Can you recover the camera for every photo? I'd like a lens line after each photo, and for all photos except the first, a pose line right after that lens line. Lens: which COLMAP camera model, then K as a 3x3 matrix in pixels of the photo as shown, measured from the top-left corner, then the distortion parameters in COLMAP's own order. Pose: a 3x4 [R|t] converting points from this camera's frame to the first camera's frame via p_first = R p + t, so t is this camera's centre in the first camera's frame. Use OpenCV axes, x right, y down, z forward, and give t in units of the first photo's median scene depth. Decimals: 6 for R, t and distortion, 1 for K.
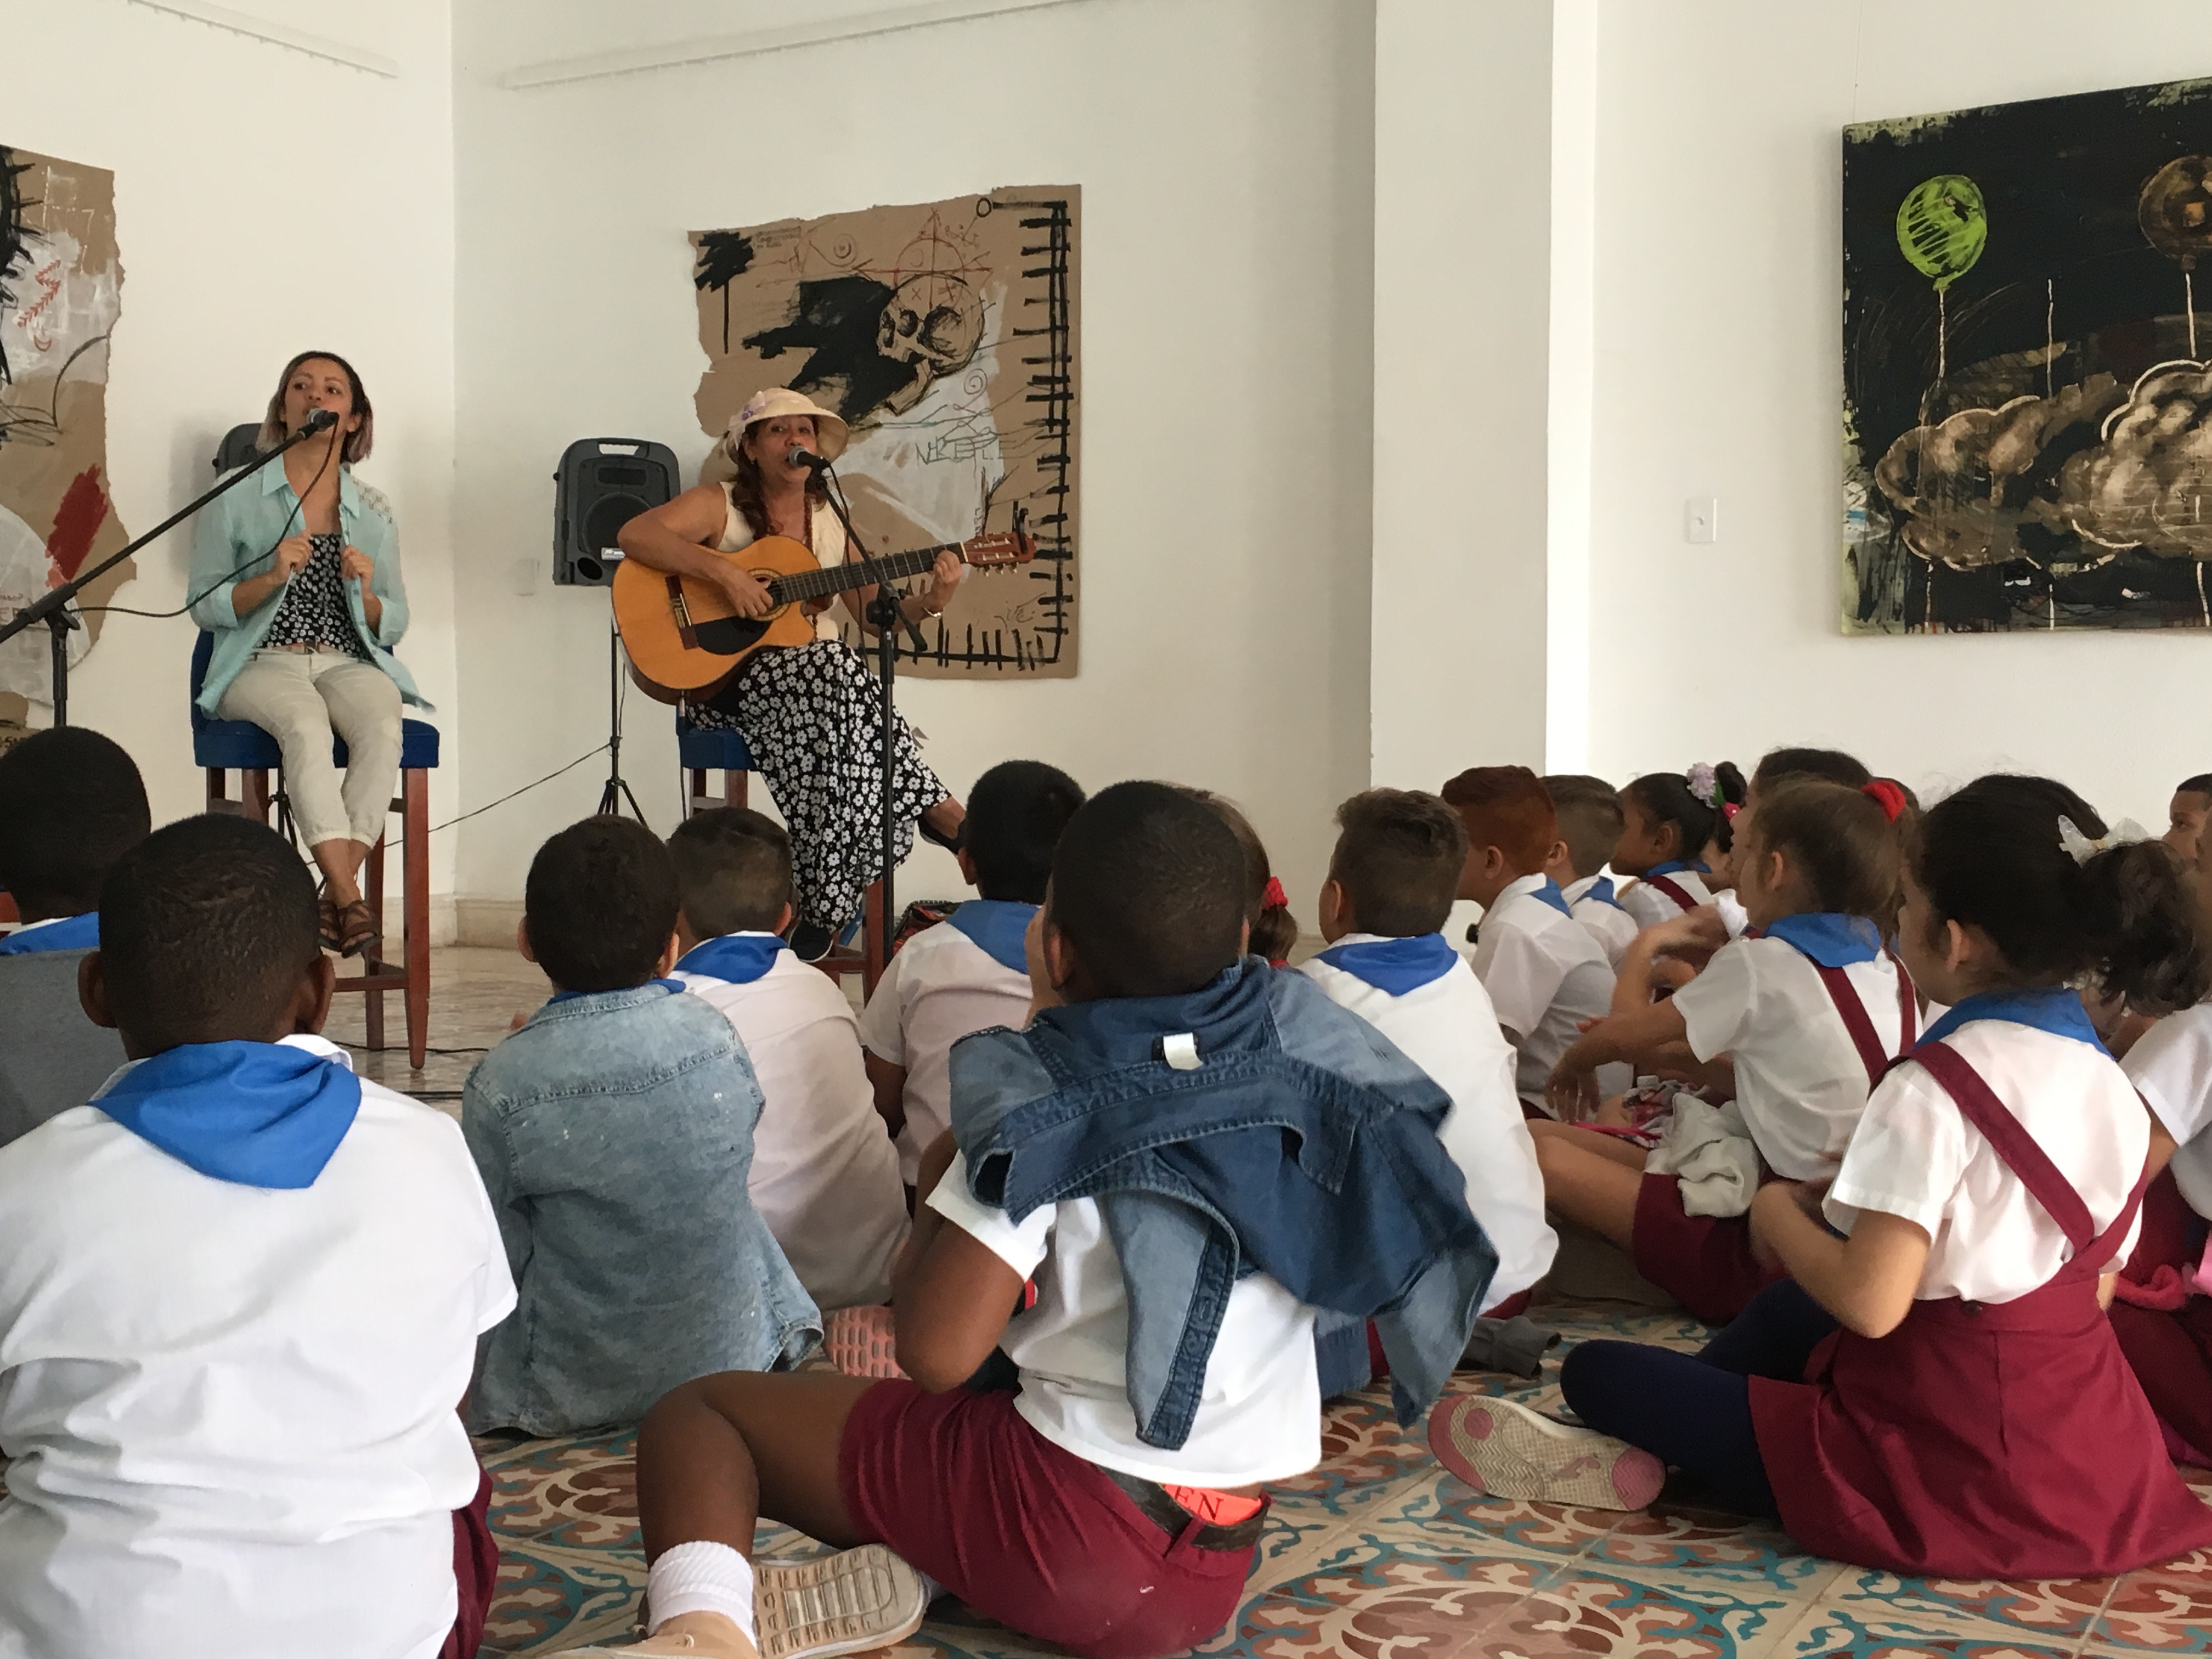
lens RADIAL K [[2584.5, 0, 1110.0], [0, 2584.5, 853.1], [0, 0, 1]] dist [-0.001407, 0.000000]
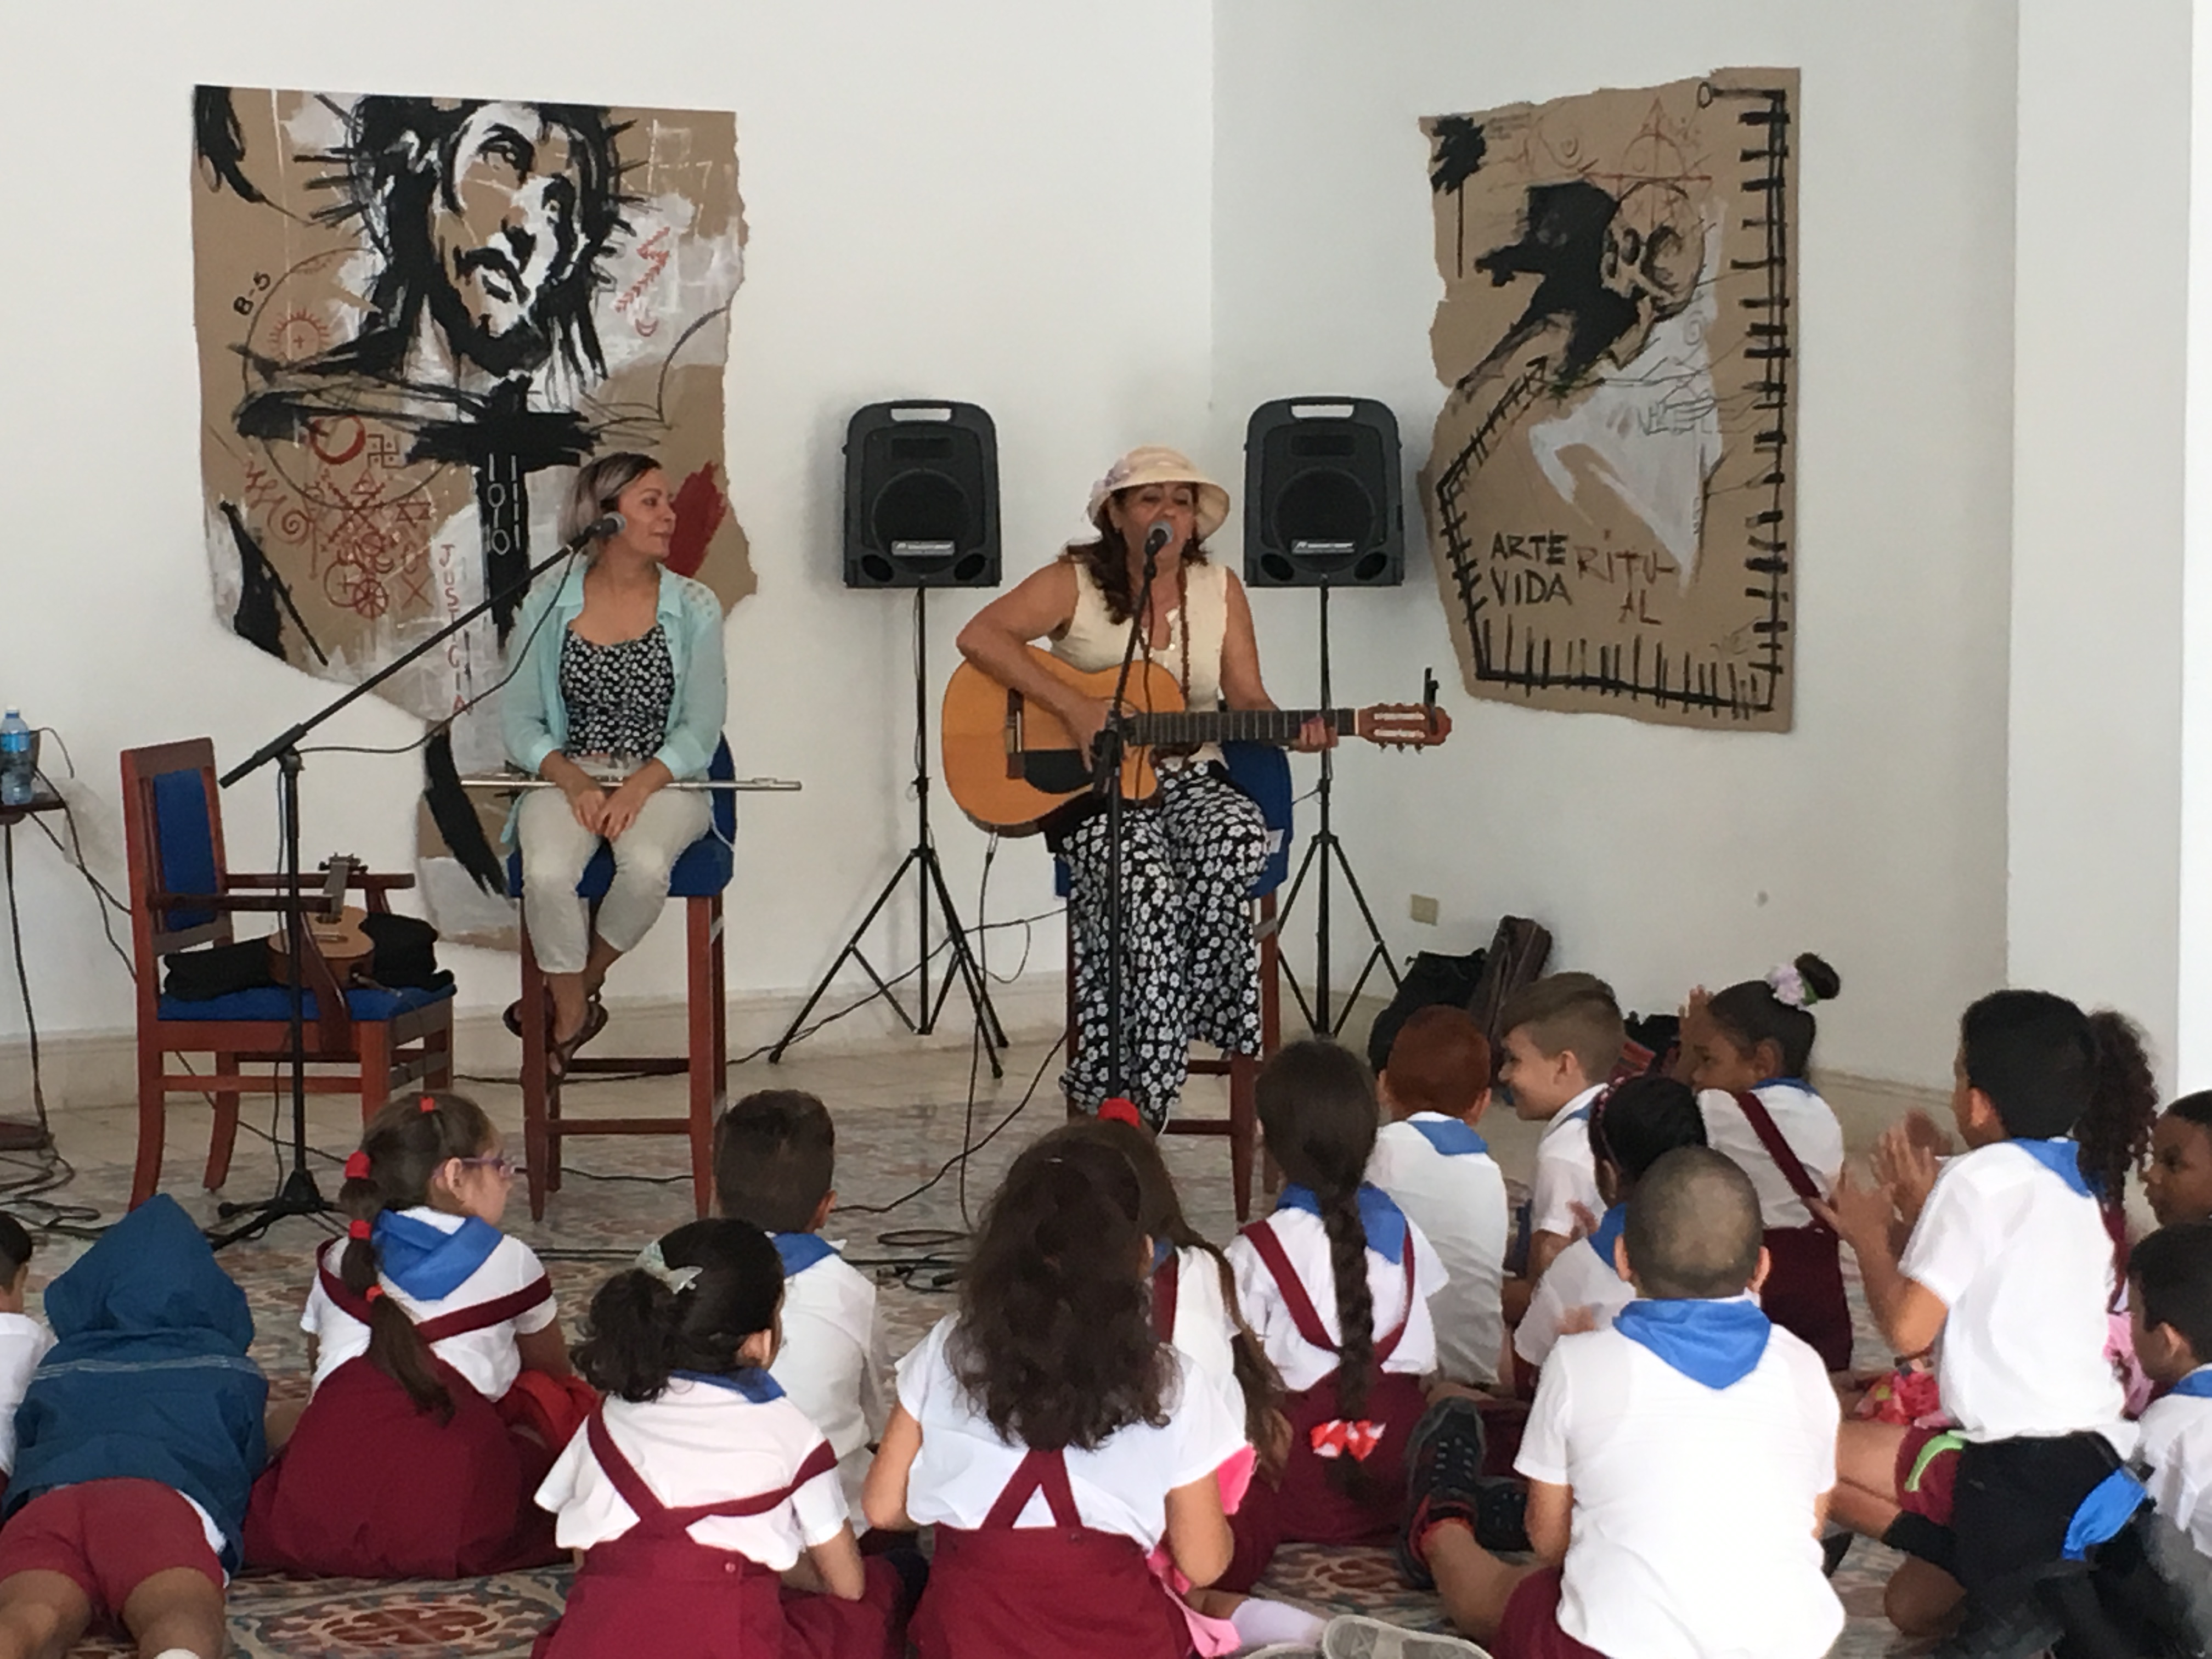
lens RADIAL K [[4716.1, 0, 1105.6], [0, 4716.1, 821.8], [0, 0, 1]] dist [-0.073590, 0.000000]
pose [[0.854843, 0.029488, -0.518047, 0.516114], [-0.010899, 0.999184, 0.038891, -0.092260], [0.518771, -0.027599, 0.854467, -0.254931]]
